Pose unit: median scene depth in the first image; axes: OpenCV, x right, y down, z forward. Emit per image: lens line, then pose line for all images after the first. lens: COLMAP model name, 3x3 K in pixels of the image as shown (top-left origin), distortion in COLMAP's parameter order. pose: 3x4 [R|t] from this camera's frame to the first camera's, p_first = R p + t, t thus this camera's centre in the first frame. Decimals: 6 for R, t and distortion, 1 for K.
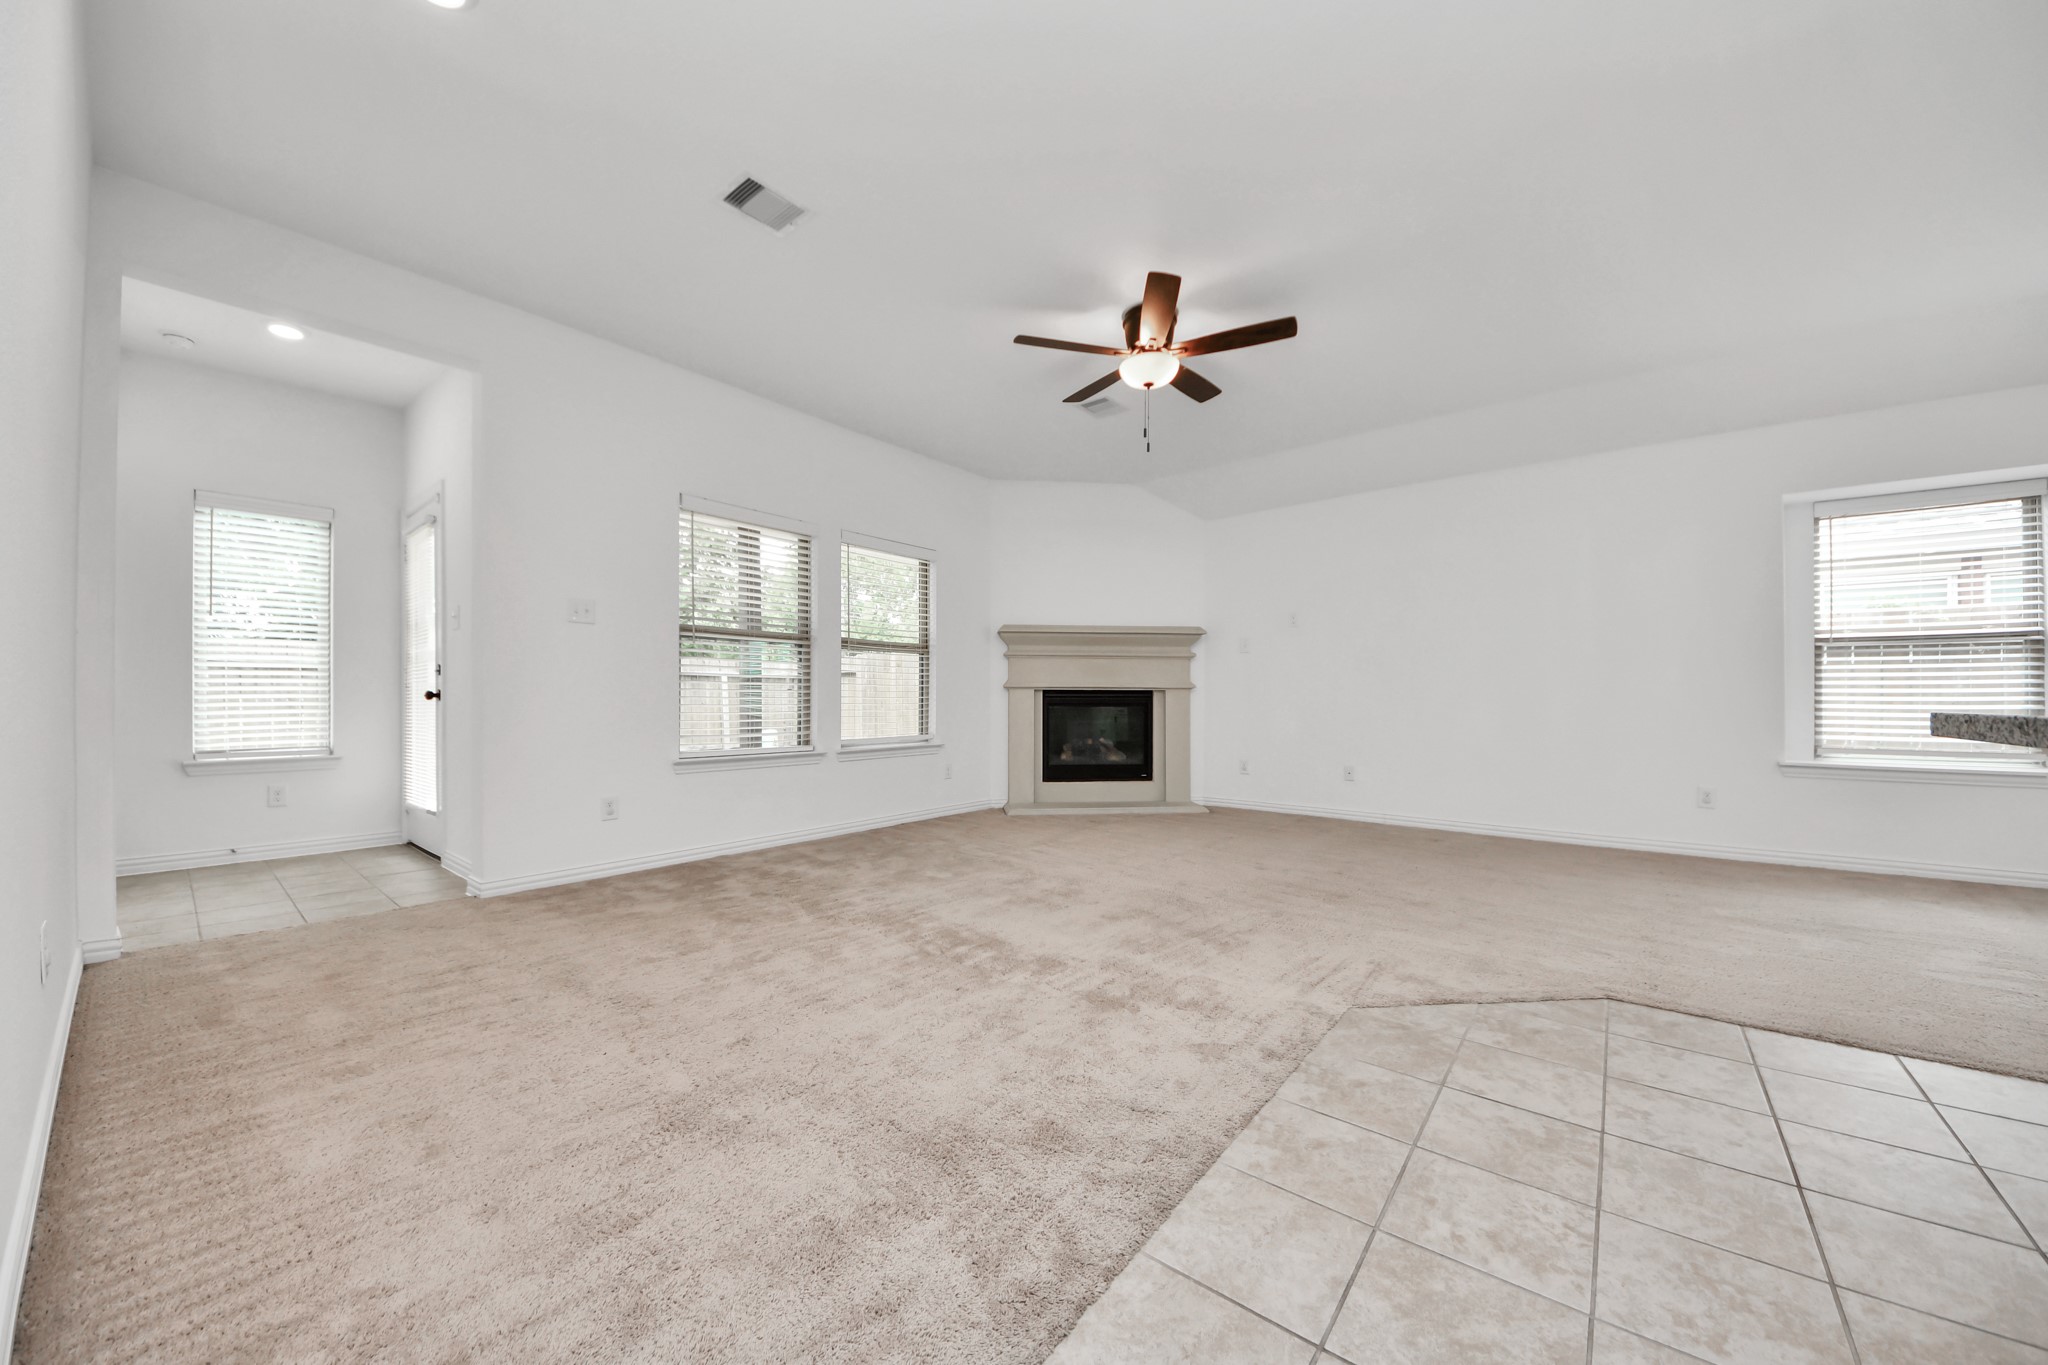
lens RADIAL K [[724.0, 0, 1028.1], [0, 724.0, 700.6], [0, 0, 1]] dist [0.007532, -0.009336]
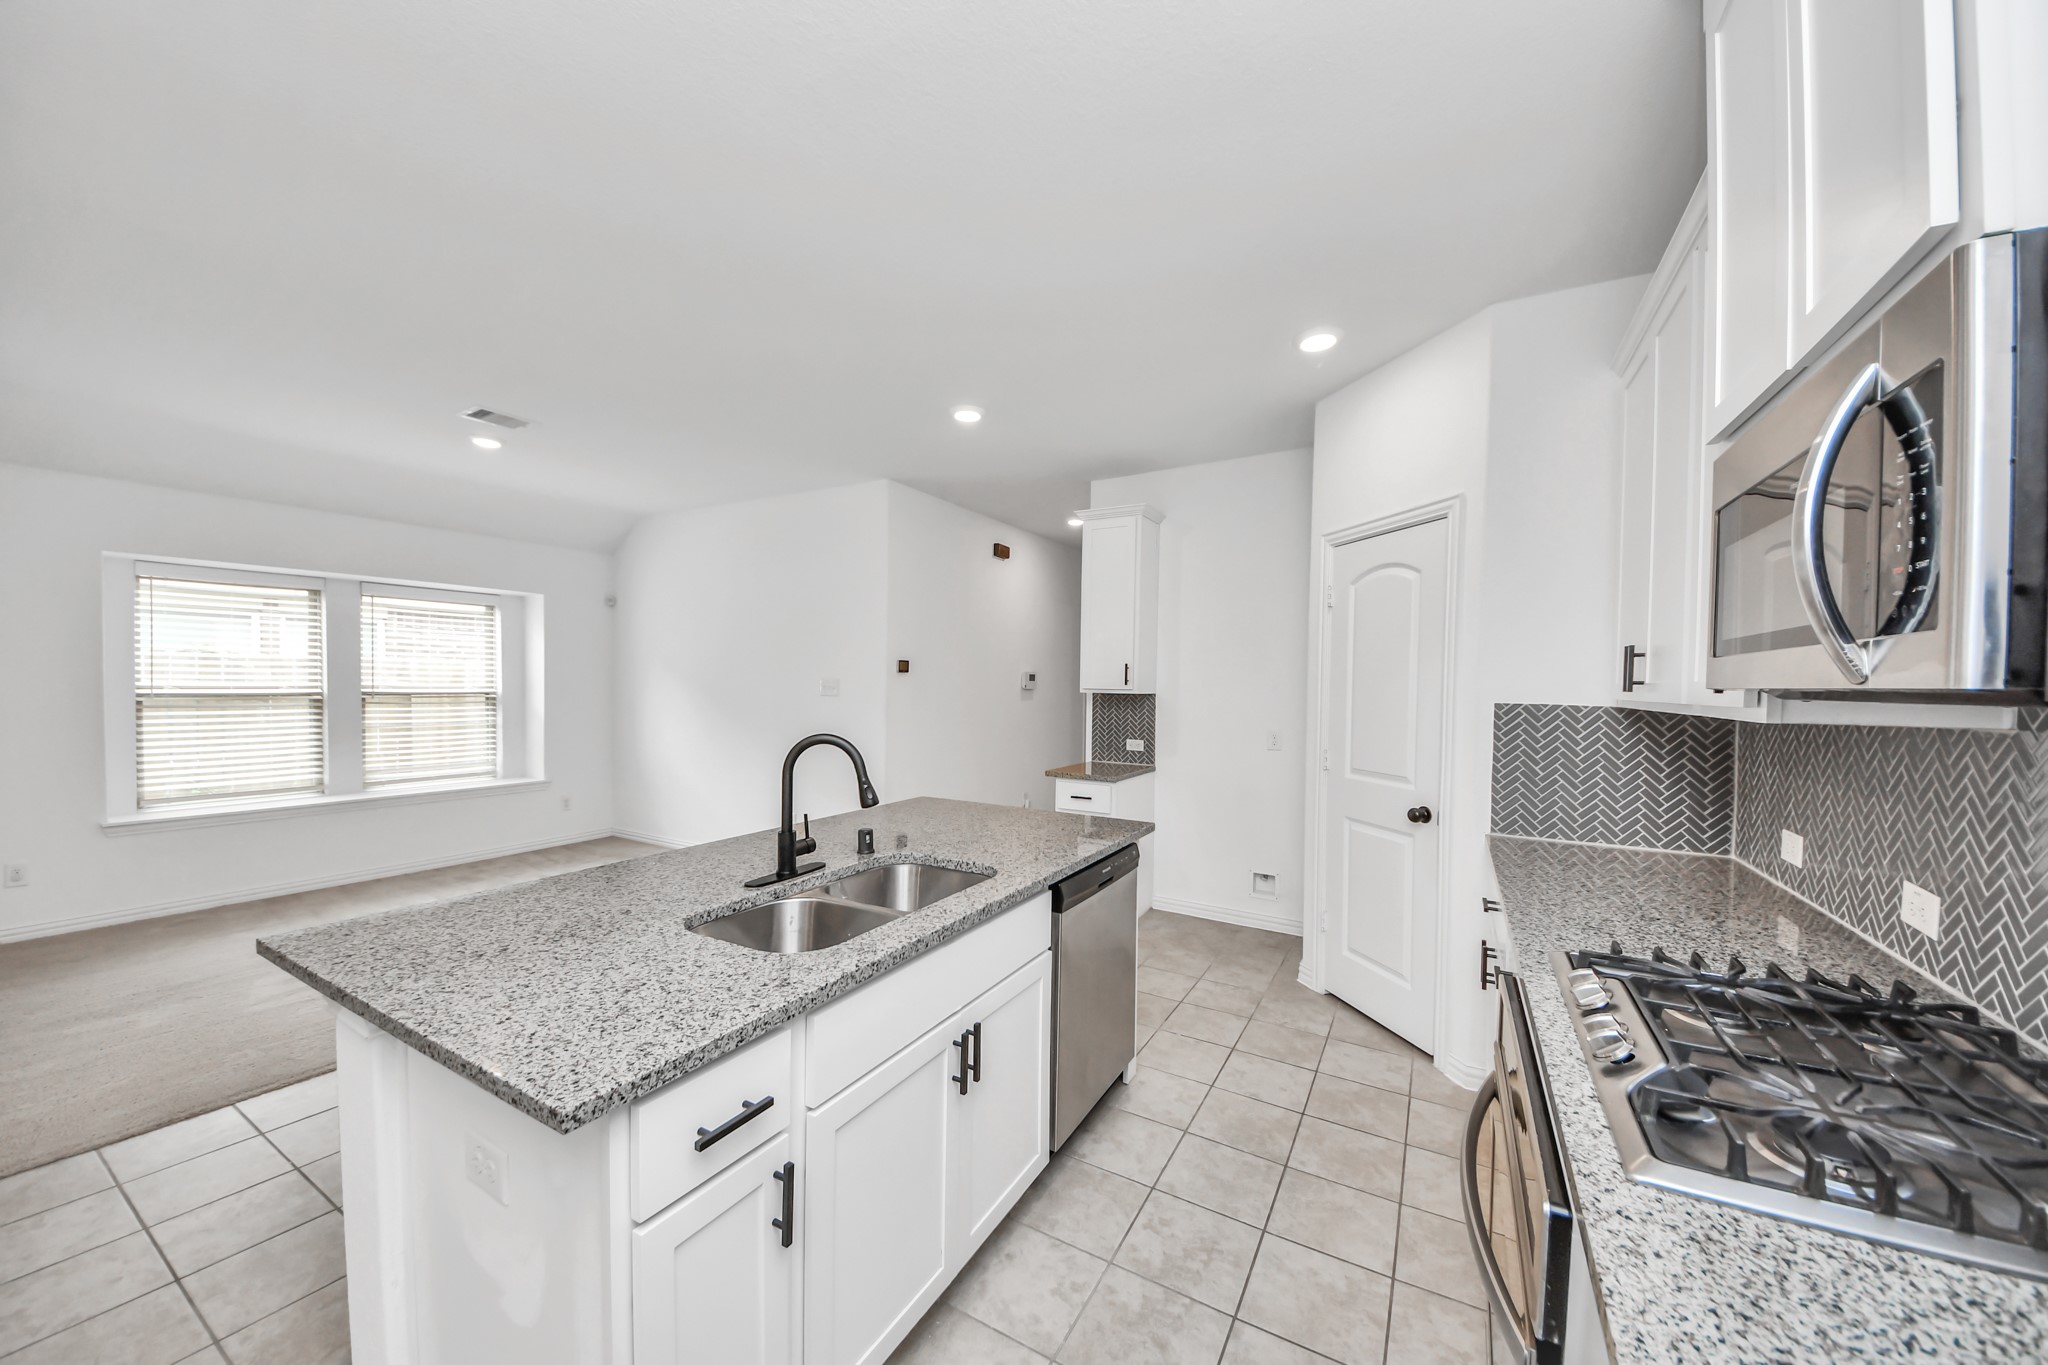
lens RADIAL K [[721.6, 0, 1024.2], [0, 721.6, 694.9], [0, 0, 1]] dist [0.037897, -0.023837]
pose [[-0.153304, -0.020268, 0.987971, -0.077277], [-0.010835, 0.999764, 0.018829, -0.084338], [-0.988120, -0.007818, -0.153488, -0.057540]]
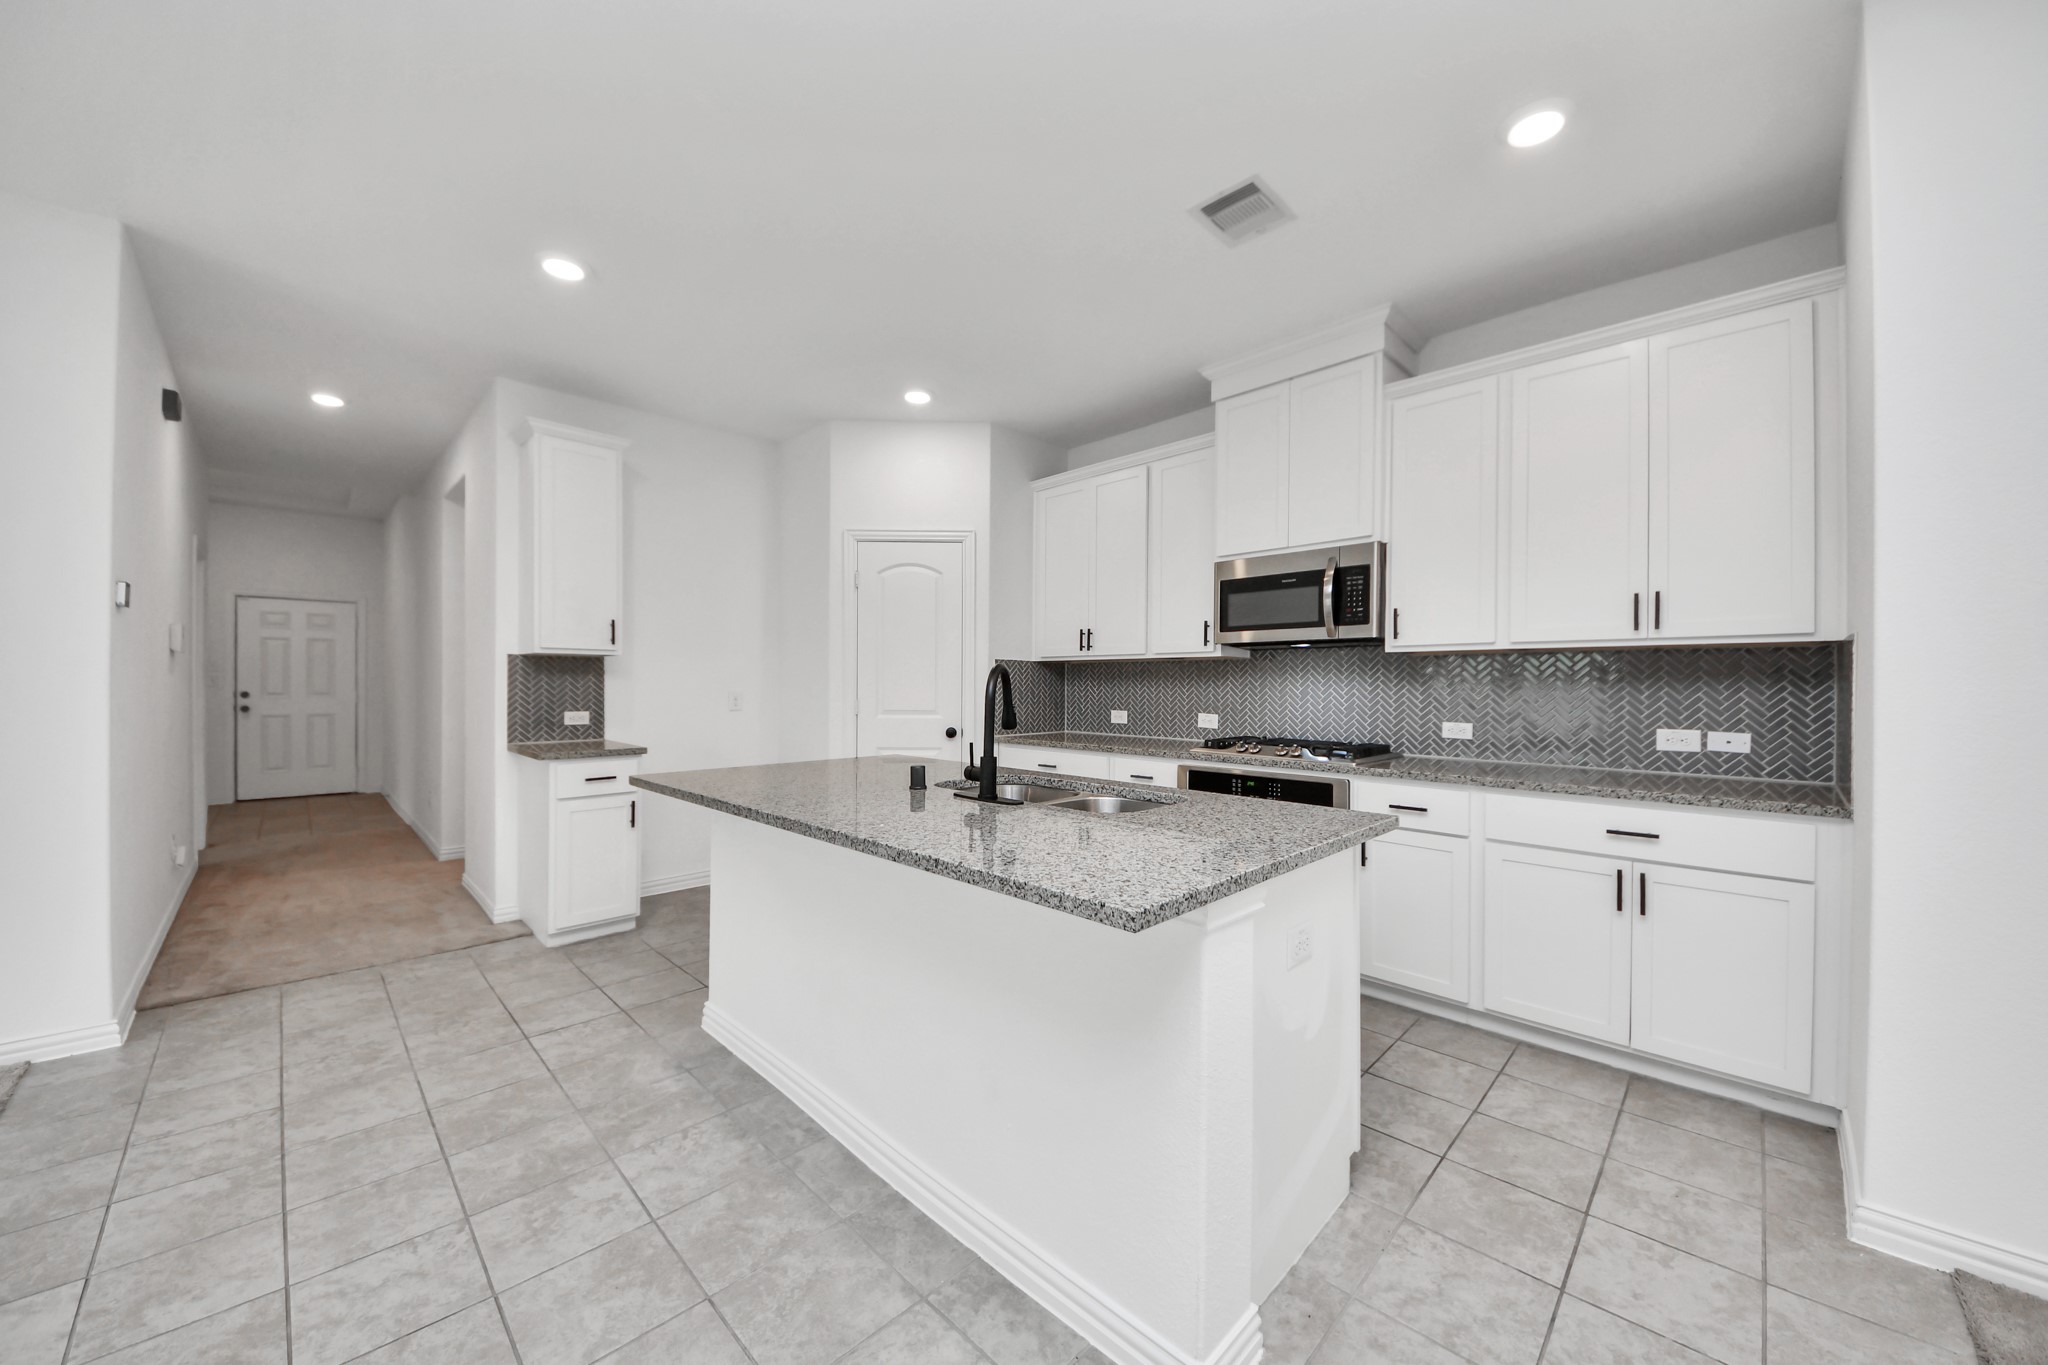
lens RADIAL K [[733.9, 0, 1030.4], [0, 733.9, 686.1], [0, 0, 1]] dist [0.000945, -0.008329]
pose [[-0.995406, -0.006266, 0.095534, 0.208927], [-0.005930, 0.999975, 0.003798, -0.049459], [-0.095555, 0.003214, -0.995419, 0.334475]]
